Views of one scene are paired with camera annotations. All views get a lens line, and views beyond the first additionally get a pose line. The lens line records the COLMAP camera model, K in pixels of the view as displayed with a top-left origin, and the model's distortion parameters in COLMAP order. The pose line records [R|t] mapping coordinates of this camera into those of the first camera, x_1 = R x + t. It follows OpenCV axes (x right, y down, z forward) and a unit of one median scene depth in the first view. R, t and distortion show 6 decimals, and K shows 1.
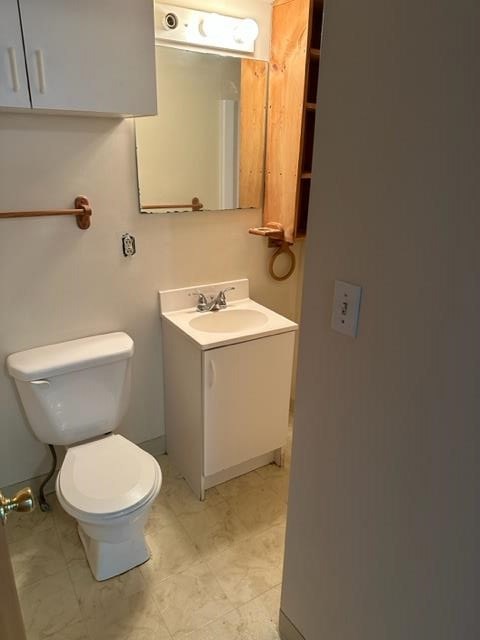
lens RADIAL K [[450.5, 0, 237.3], [0, 450.5, 322.0], [0, 0, 1]] dist [0.049866, -0.020787]
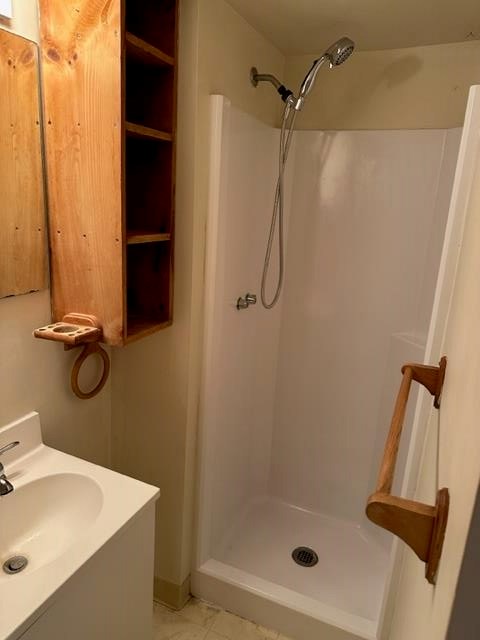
lens RADIAL K [[450.5, 0, 243.6], [0, 450.5, 317.5], [0, 0, 1]] dist [0.049866, -0.020787]
pose [[0.830795, -0.117099, 0.544121, -0.065851], [0.164032, 0.985710, -0.038322, -0.164433], [-0.531858, 0.121091, 0.838131, 0.407423]]
